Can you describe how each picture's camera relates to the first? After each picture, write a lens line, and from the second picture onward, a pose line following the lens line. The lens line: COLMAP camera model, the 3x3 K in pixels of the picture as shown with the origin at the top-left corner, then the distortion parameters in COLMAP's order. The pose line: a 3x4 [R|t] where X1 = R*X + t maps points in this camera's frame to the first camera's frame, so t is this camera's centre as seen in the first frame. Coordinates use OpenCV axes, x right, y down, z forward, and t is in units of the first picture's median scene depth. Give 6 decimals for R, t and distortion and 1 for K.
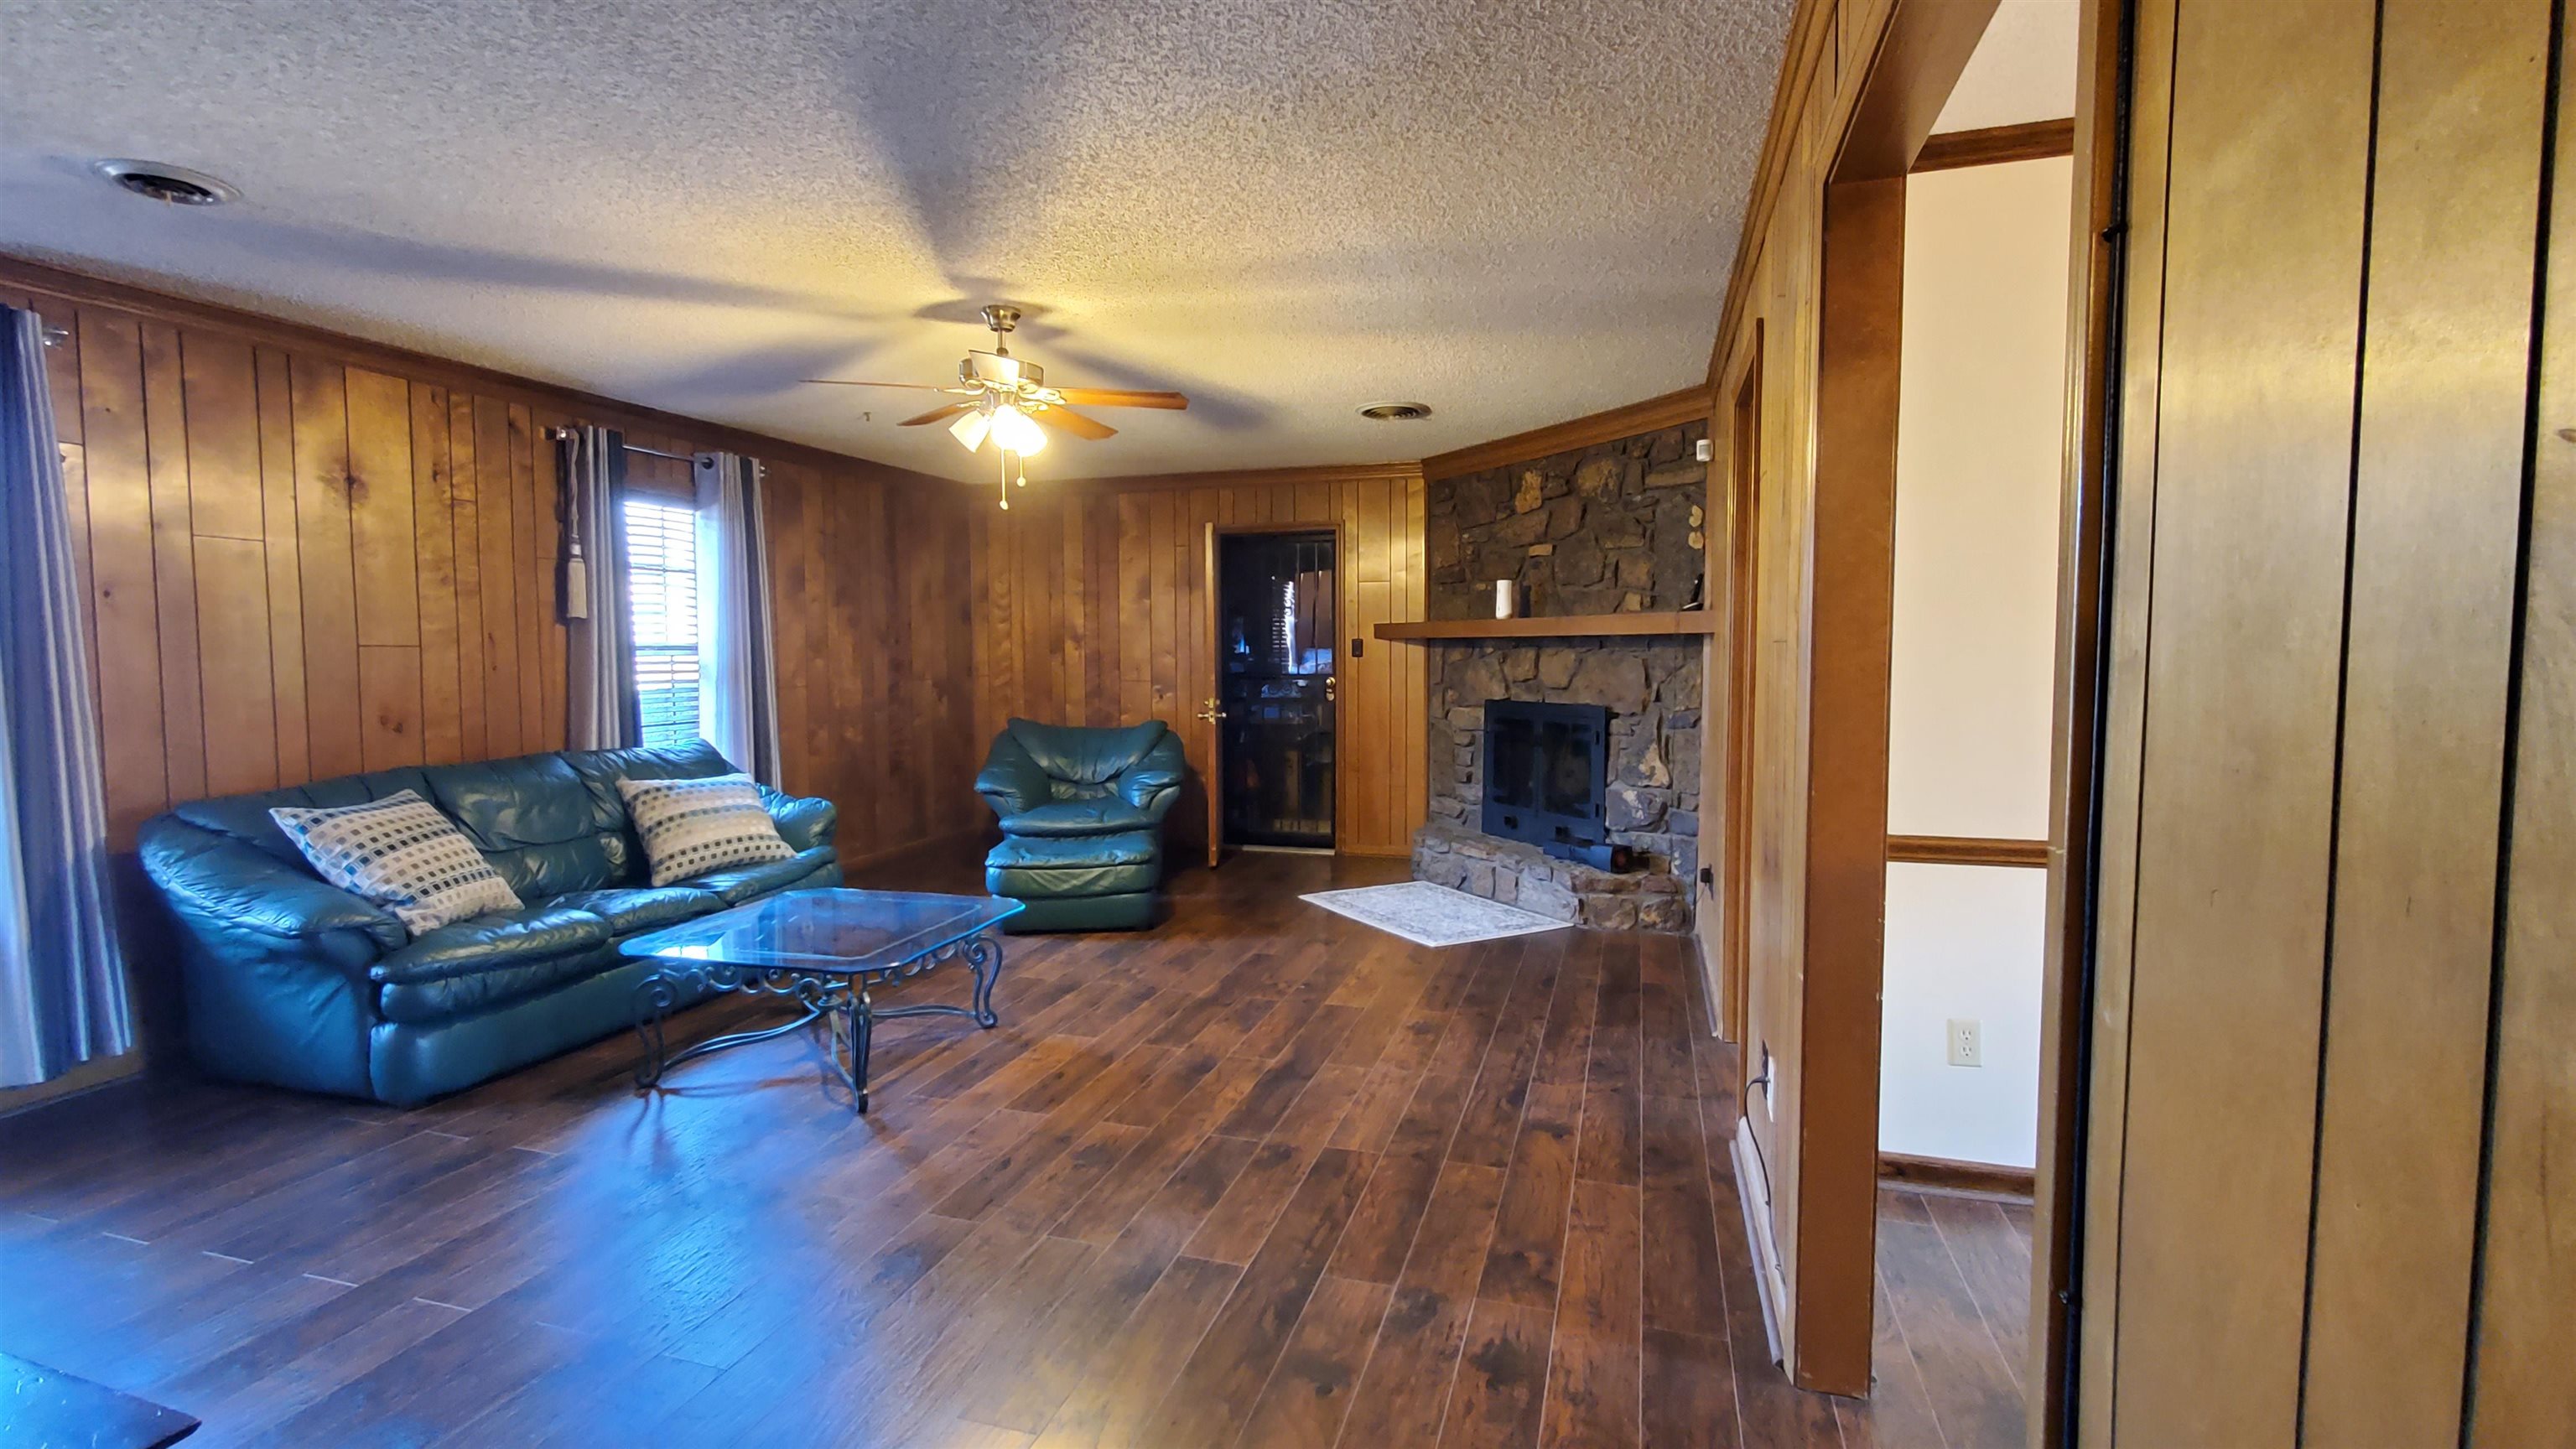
lens RADIAL K [[1169.9, 0, 1262.0], [0, 1169.9, 712.3], [0, 0, 1]] dist [-0.006905, 0.011179]
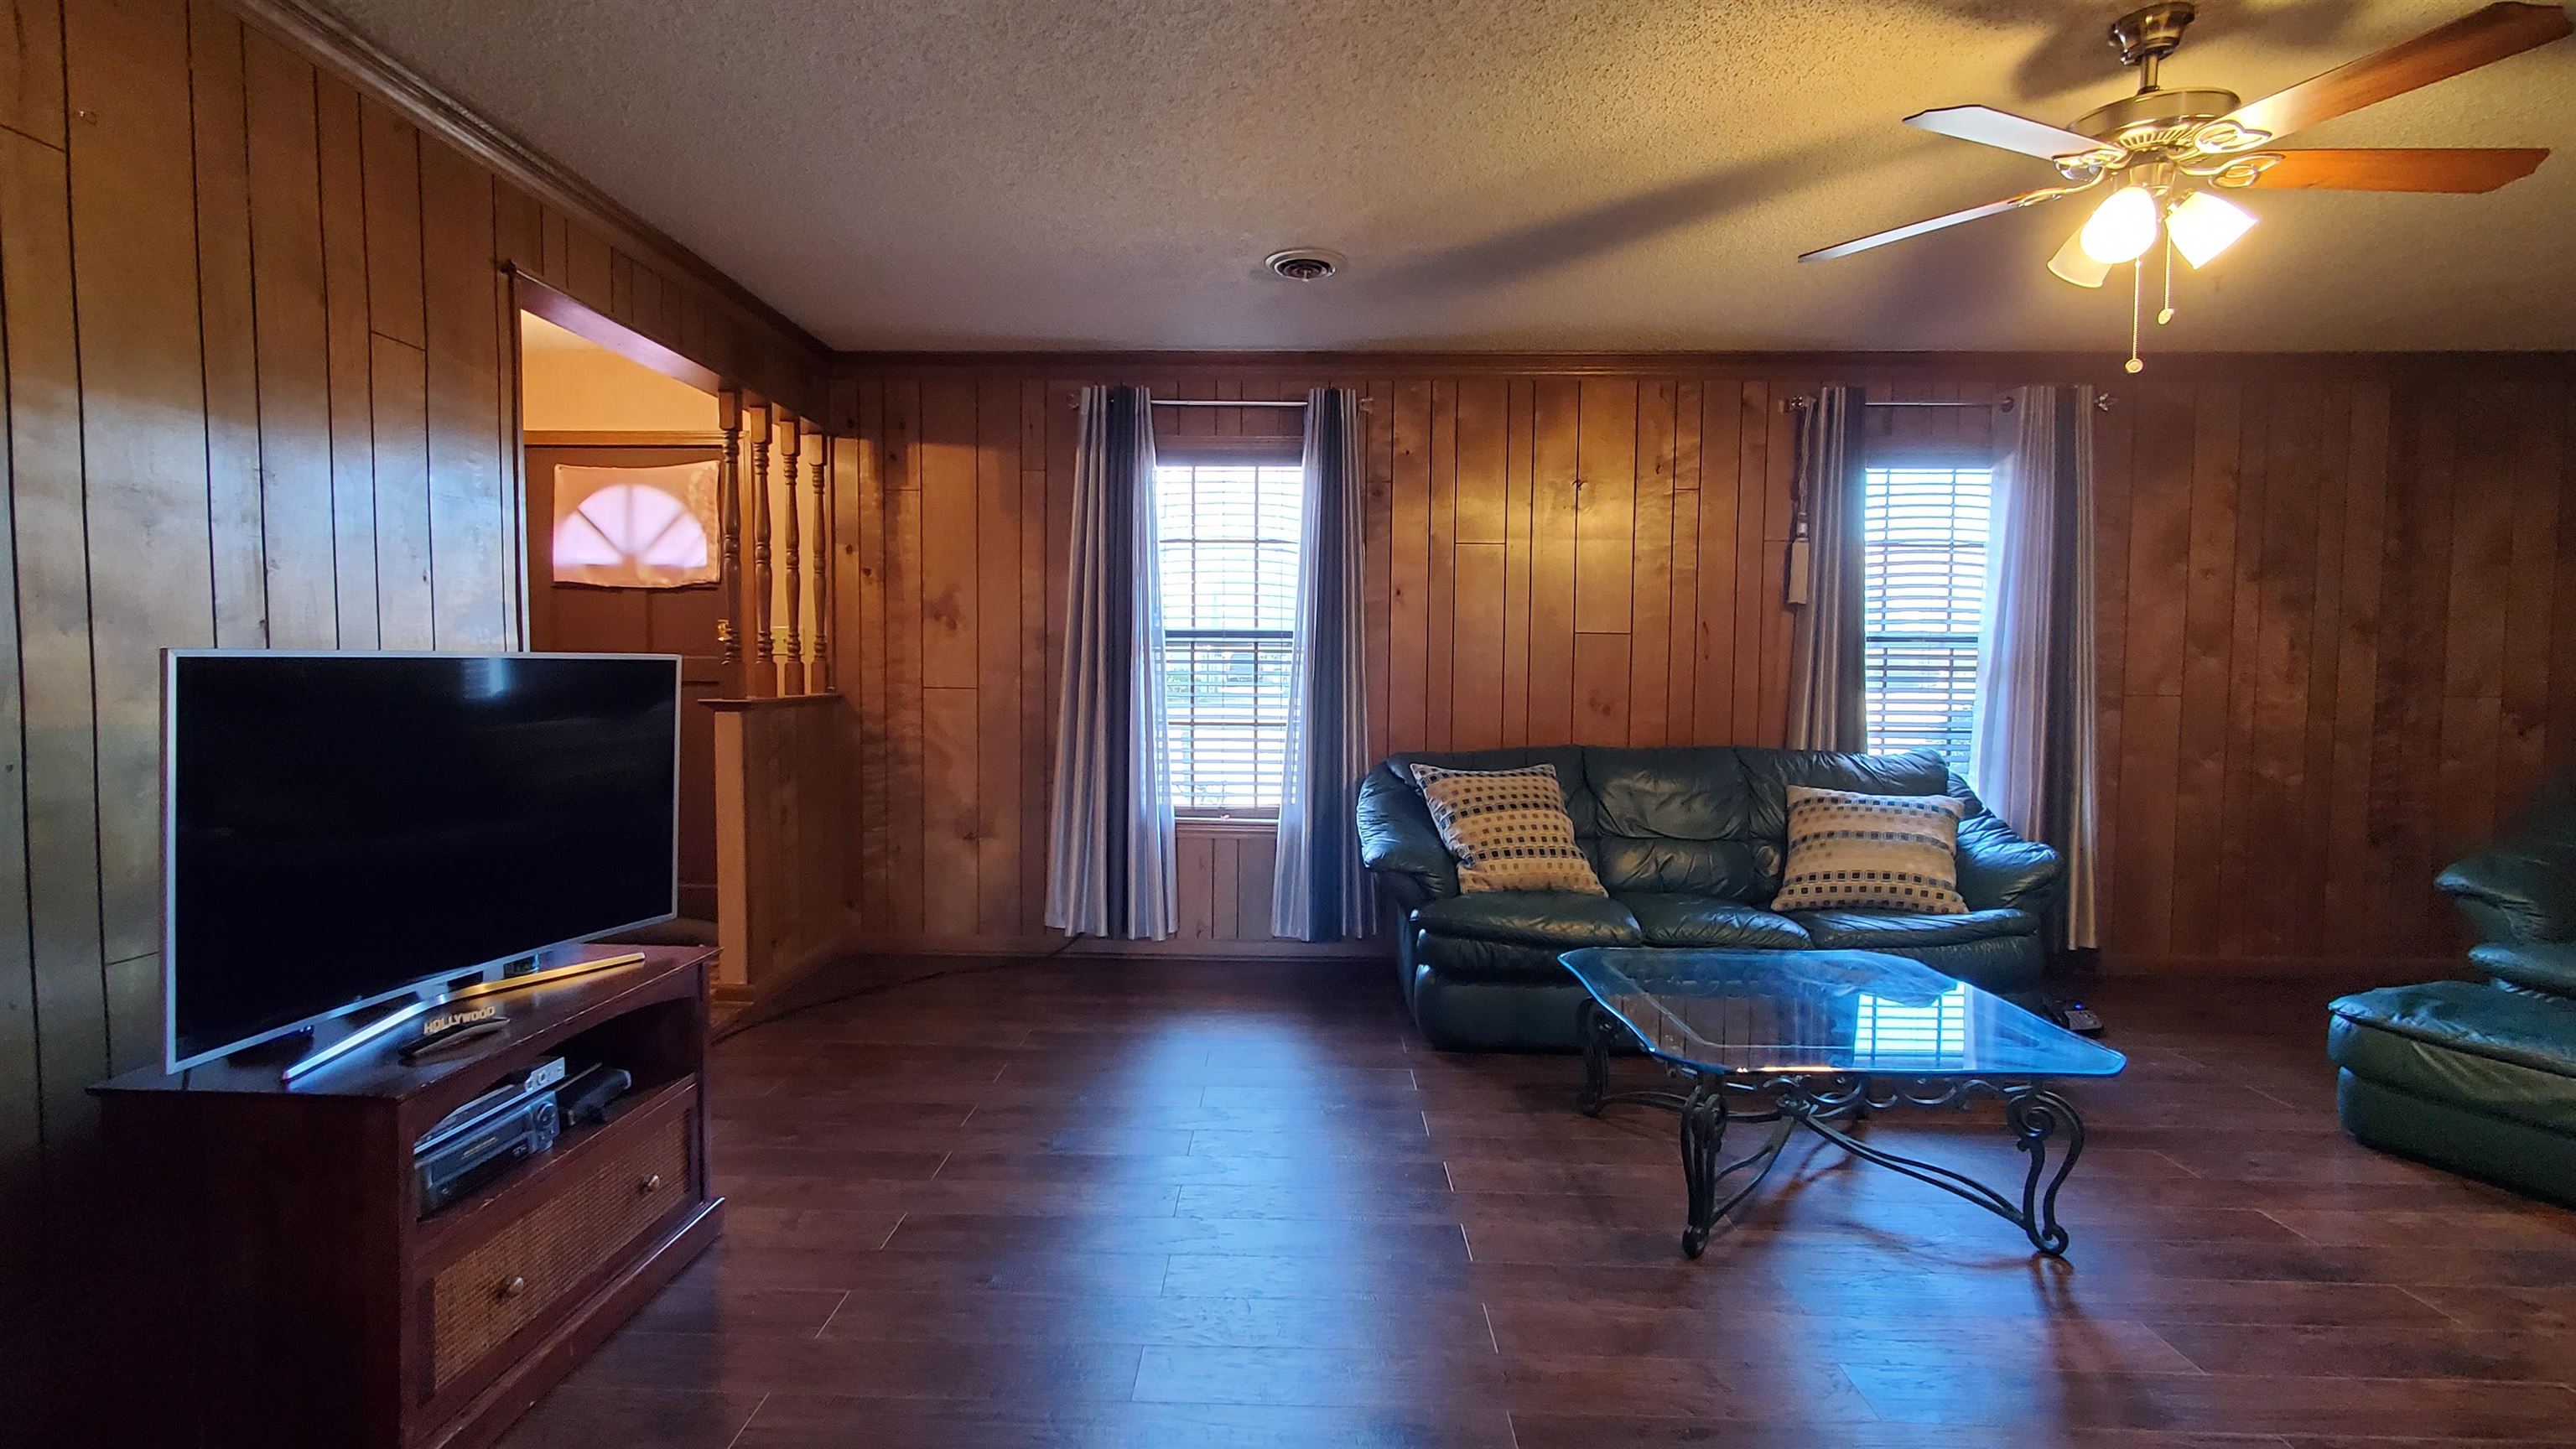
lens RADIAL K [[1169.9, 0, 1262.0], [0, 1169.9, 712.3], [0, 0, 1]] dist [-0.006905, 0.011179]
pose [[0.283555, 0.049121, -0.957697, 0.180718], [-0.064016, 0.997429, 0.032205, 0.000811], [0.956817, 0.052176, 0.285970, 0.365699]]
